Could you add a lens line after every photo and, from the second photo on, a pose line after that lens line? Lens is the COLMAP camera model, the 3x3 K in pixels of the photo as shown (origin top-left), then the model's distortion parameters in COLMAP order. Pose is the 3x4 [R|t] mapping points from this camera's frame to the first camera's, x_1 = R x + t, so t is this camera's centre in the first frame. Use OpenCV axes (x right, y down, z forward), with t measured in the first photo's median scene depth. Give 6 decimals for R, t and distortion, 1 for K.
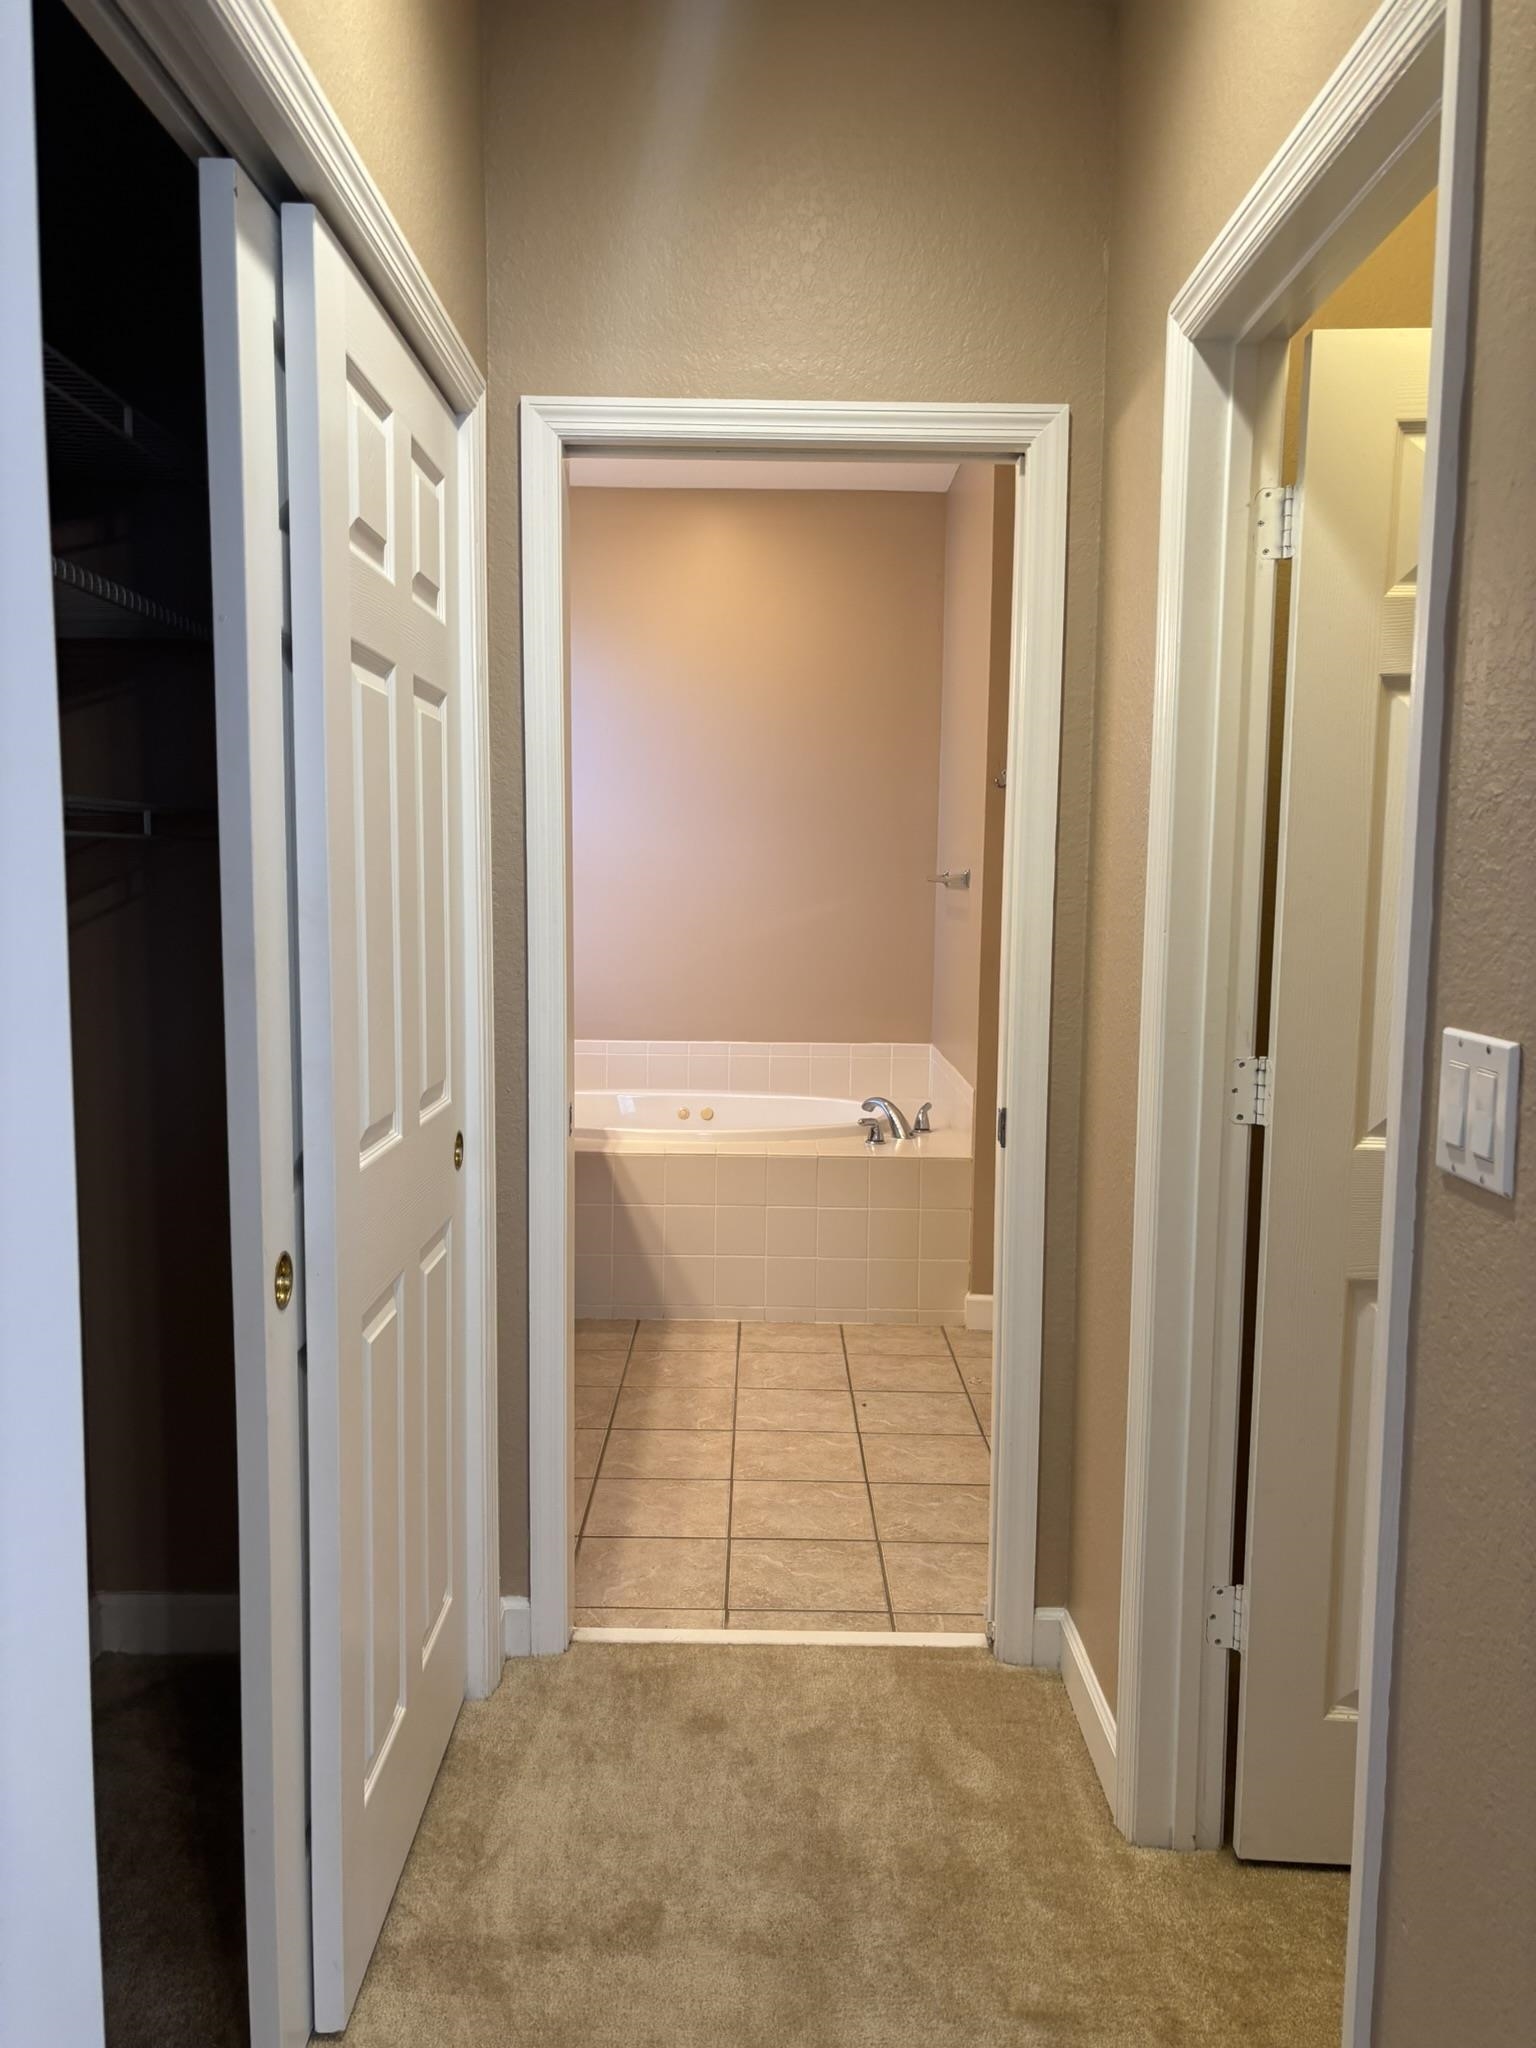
lens RADIAL K [[1543.1, 0, 766.3], [0, 1543.1, 1024.9], [0, 0, 1]] dist [0.014699, -0.005395]
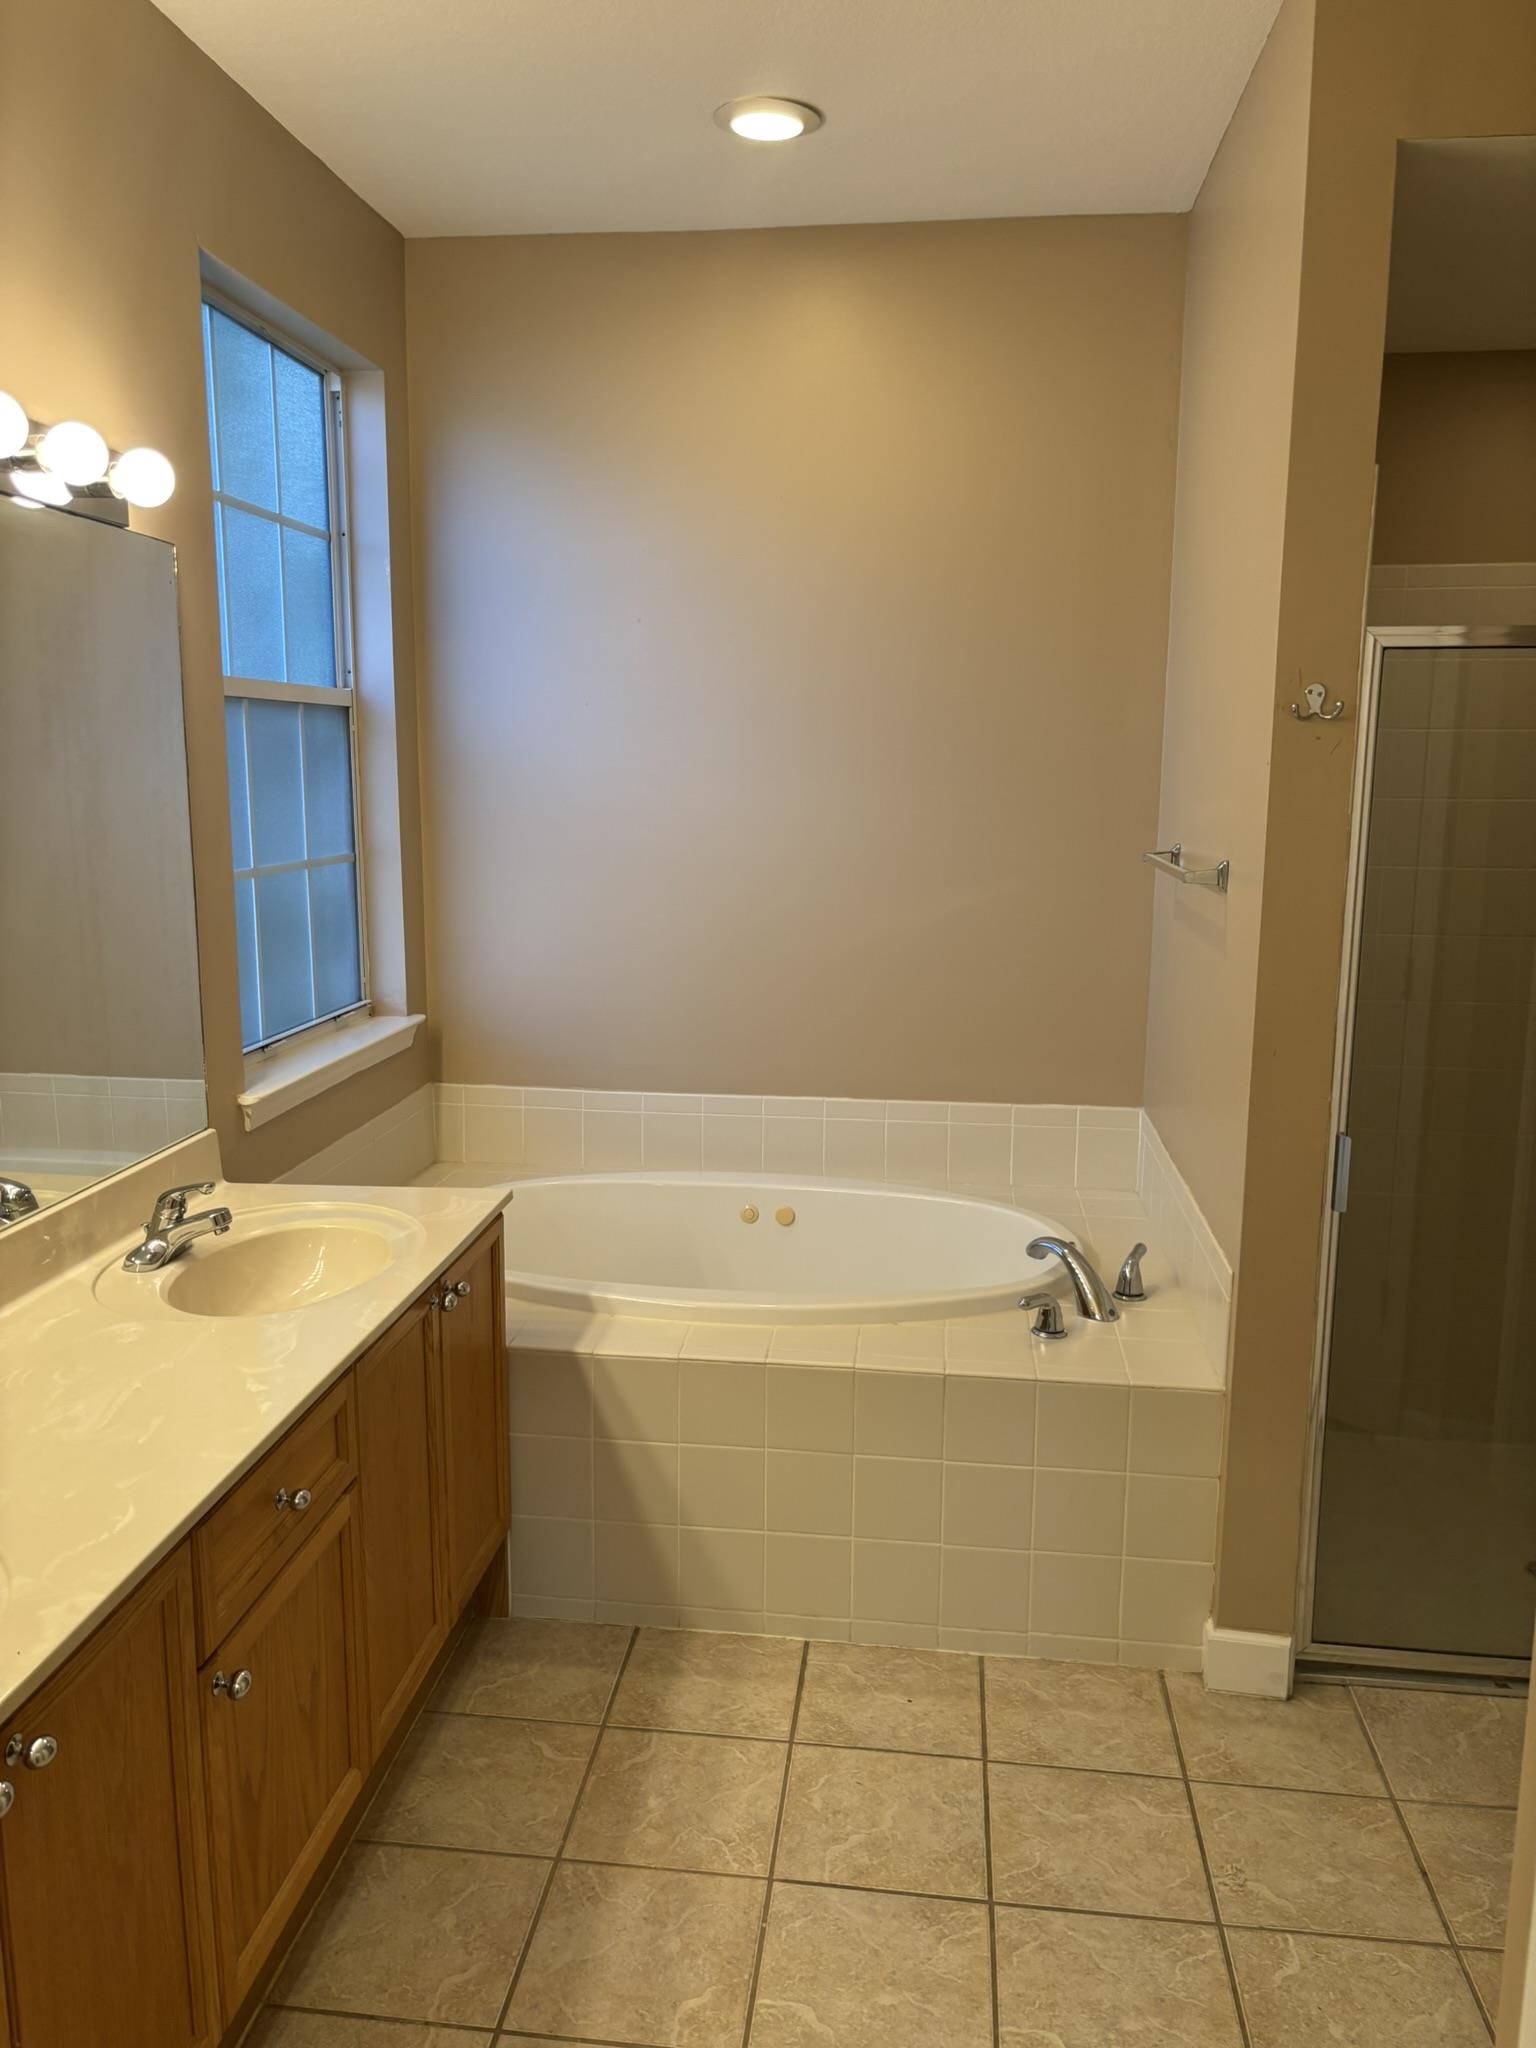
lens RADIAL K [[1543.1, 0, 767.1], [0, 1543.1, 1025.2], [0, 0, 1]] dist [0.014699, -0.005395]
pose [[0.993495, 0.015261, -0.112849, 0.030509], [-0.006710, 0.997103, 0.075769, -0.085266], [0.113679, -0.074519, 0.990719, 0.439629]]
